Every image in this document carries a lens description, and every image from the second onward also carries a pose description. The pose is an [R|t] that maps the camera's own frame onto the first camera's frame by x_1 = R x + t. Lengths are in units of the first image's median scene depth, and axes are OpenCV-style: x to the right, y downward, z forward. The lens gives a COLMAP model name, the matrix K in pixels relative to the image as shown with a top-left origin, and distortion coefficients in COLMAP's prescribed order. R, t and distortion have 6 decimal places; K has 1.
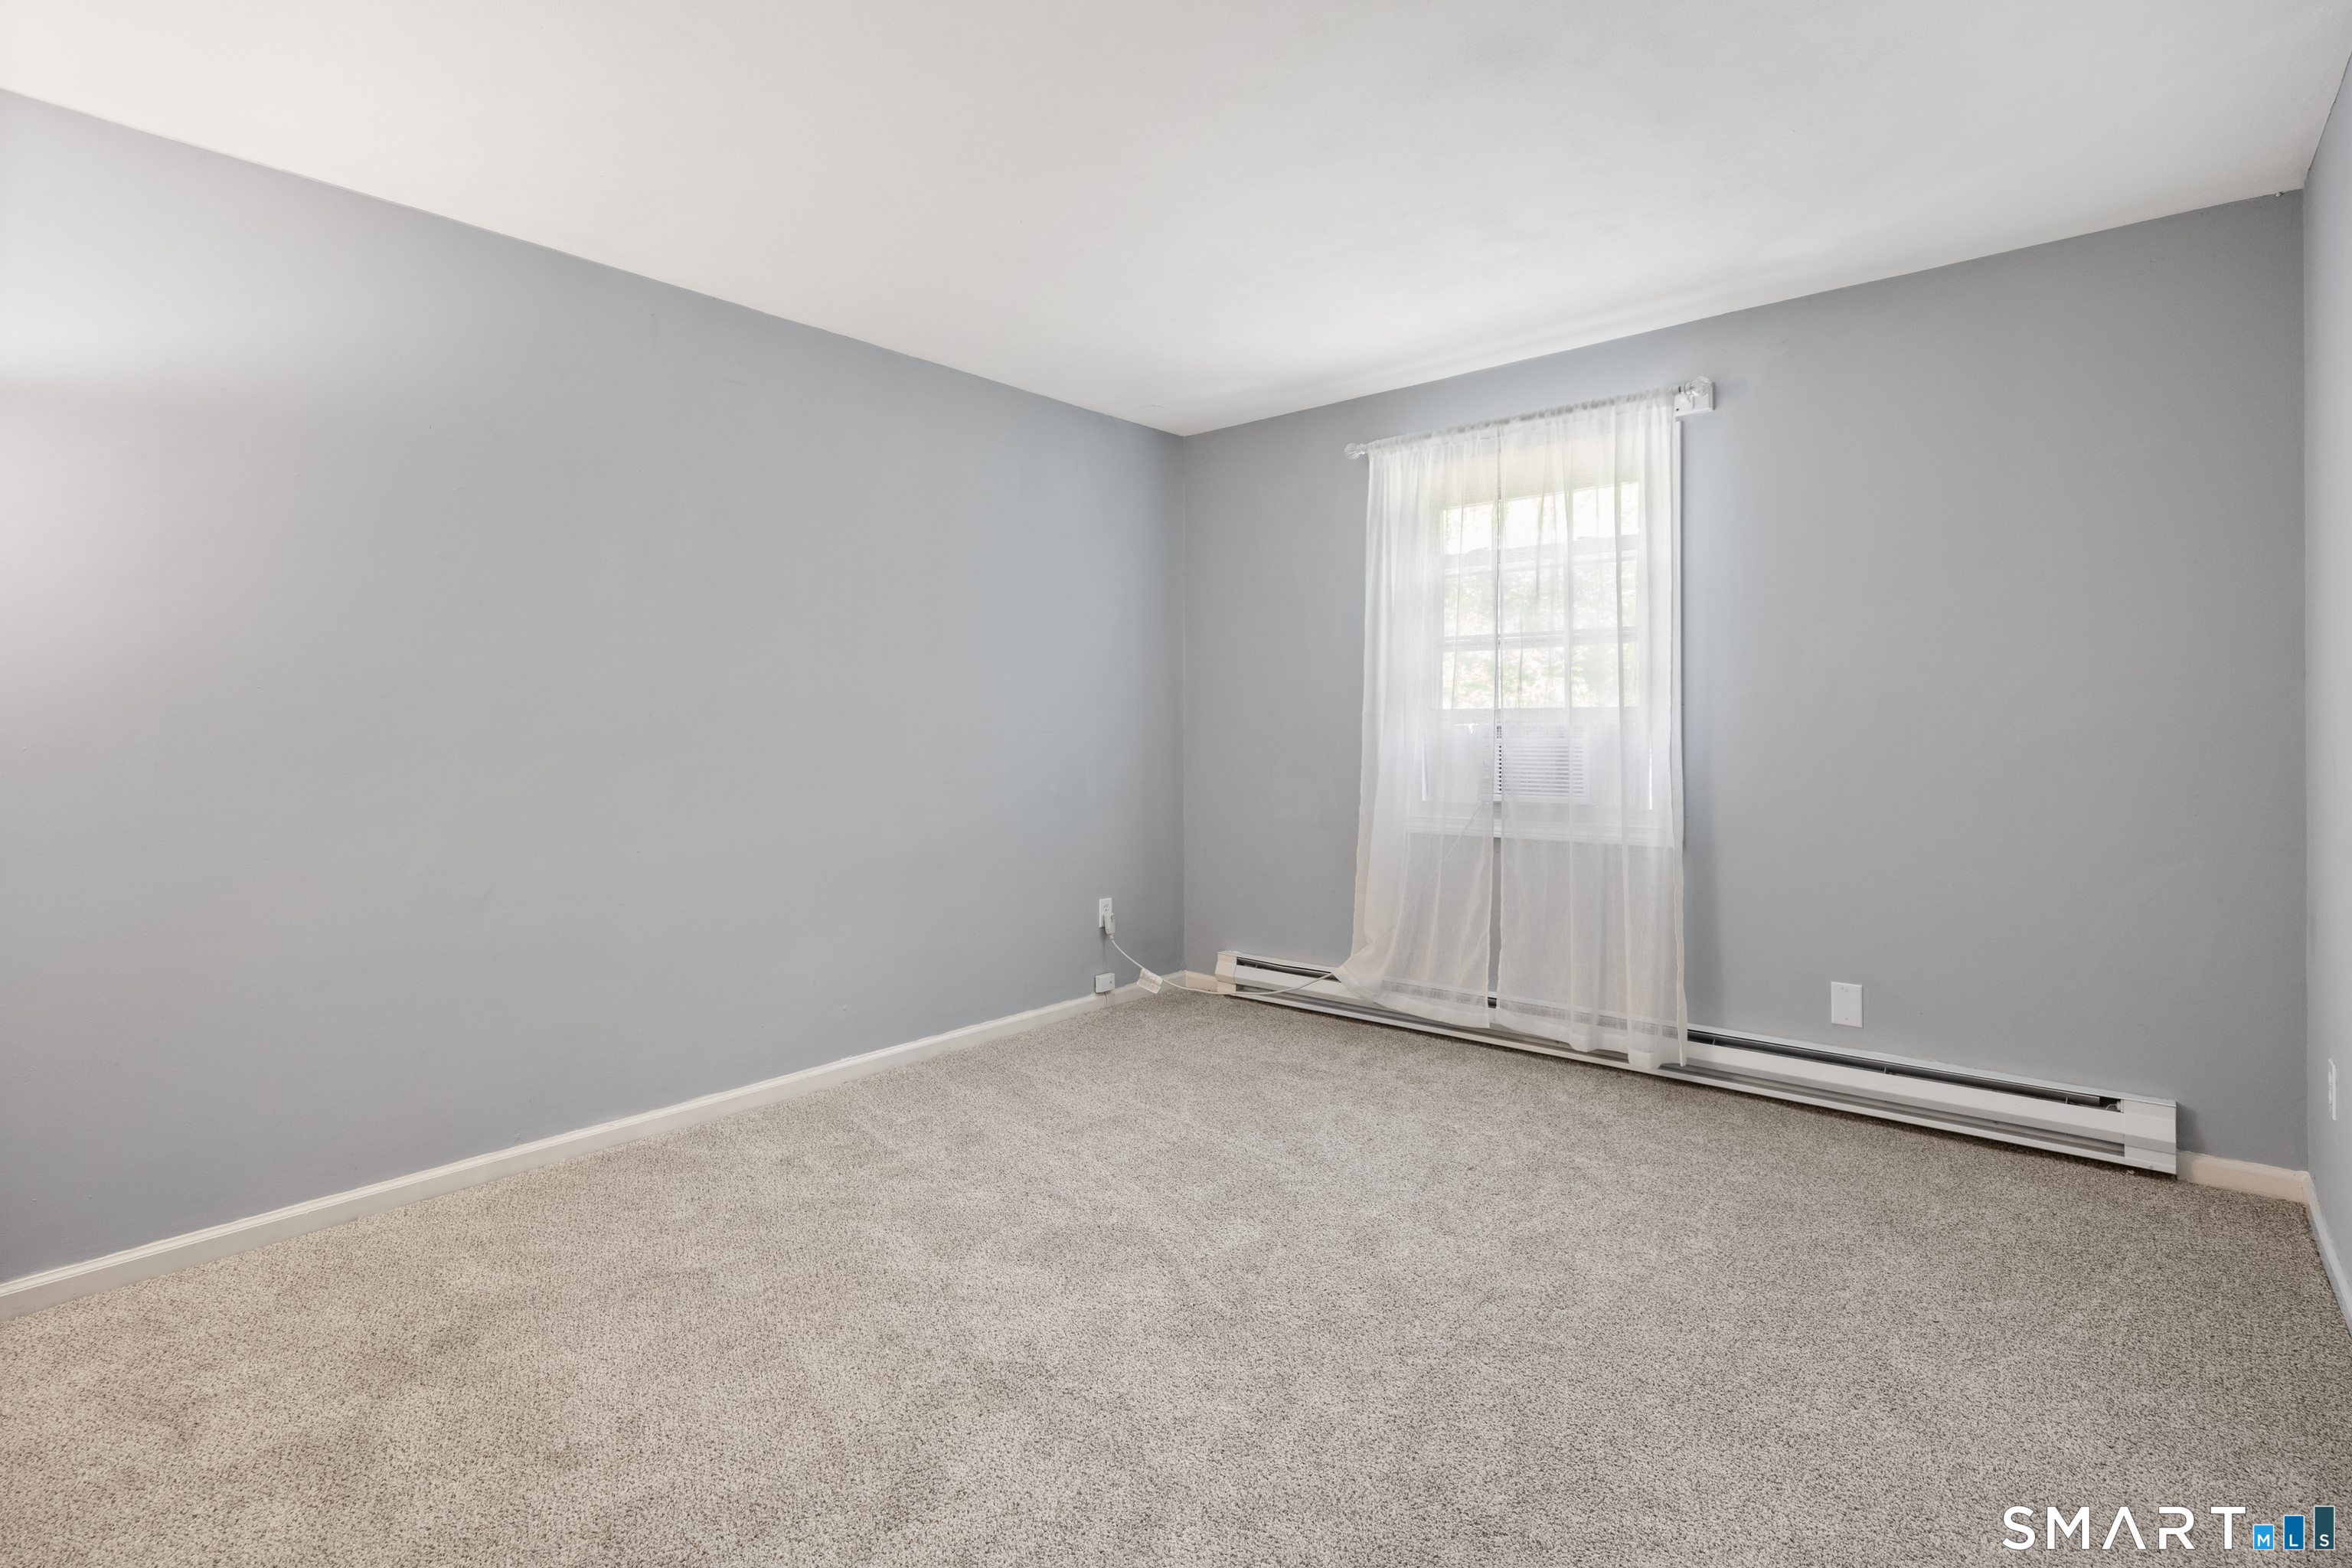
lens RADIAL K [[1126.6, 0, 1173.9], [0, 1126.6, 736.4], [0, 0, 1]] dist [0.000140, -0.000060]
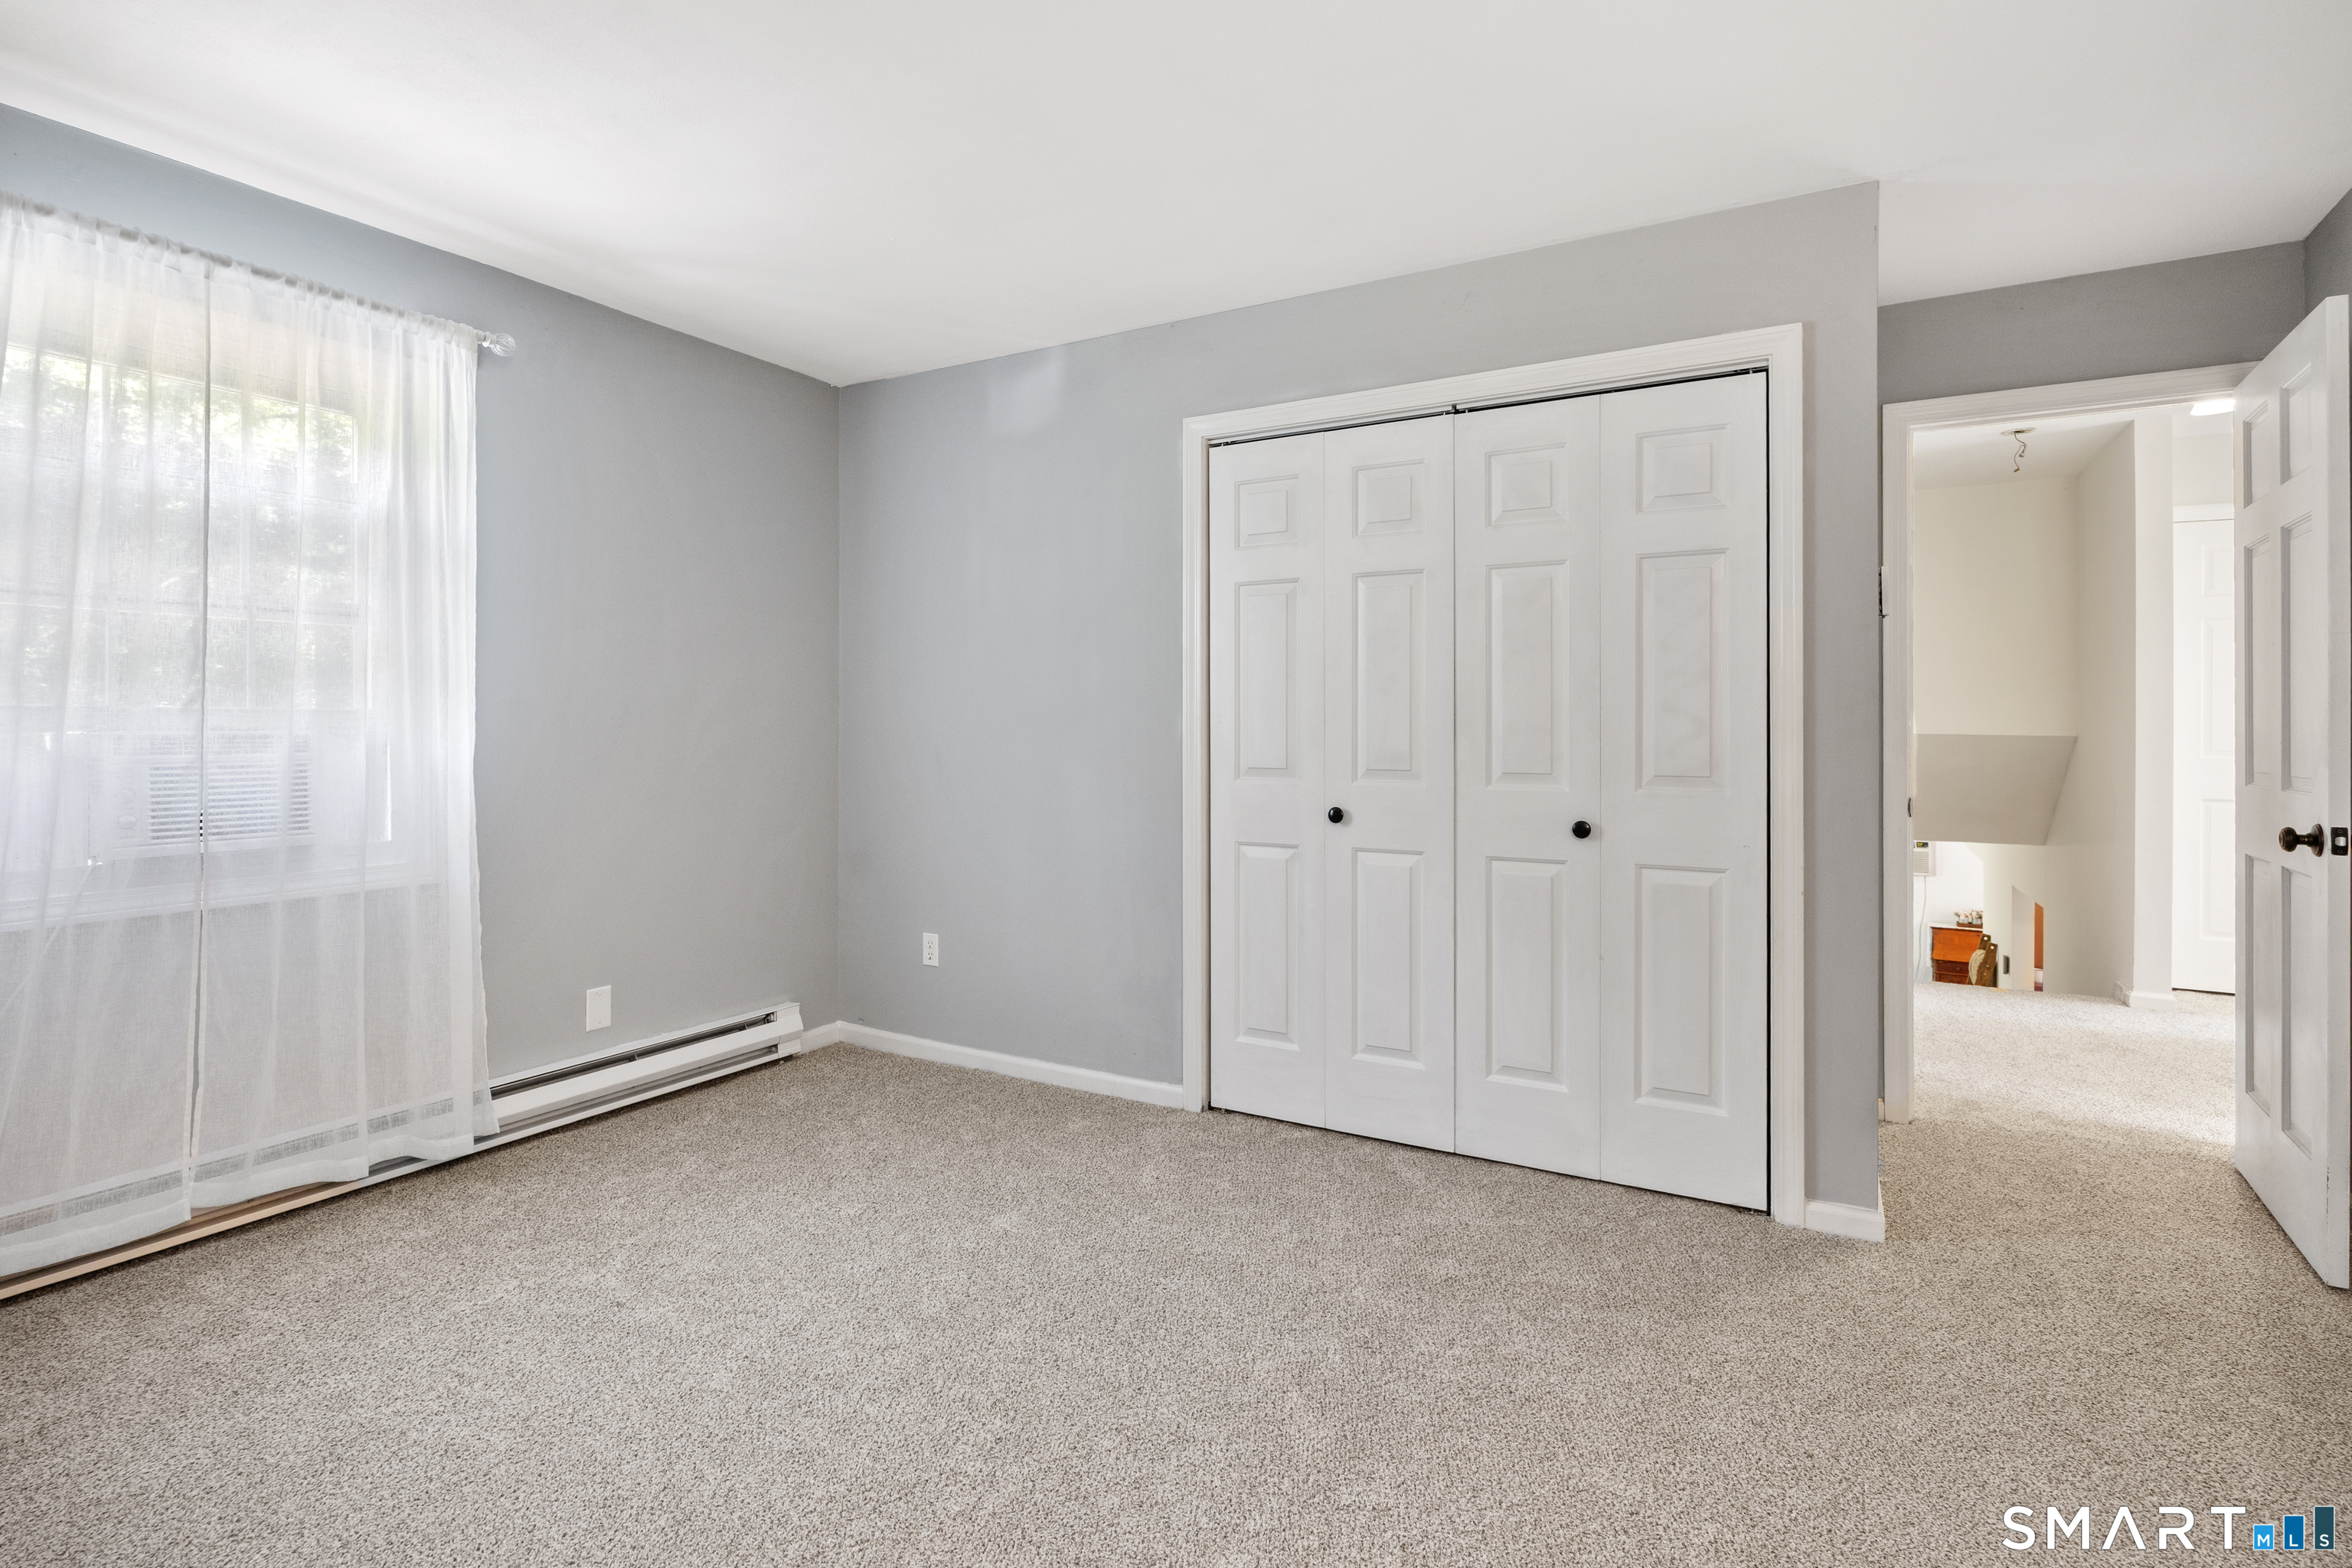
lens RADIAL K [[1126.6, 0, 1173.9], [0, 1126.6, 736.4], [0, 0, 1]] dist [0.000140, -0.000060]
pose [[-0.161689, -0.001765, 0.986840, -0.451789], [0.011045, 0.999933, 0.003598, -0.004475], [-0.986780, 0.011482, -0.161659, 0.598666]]
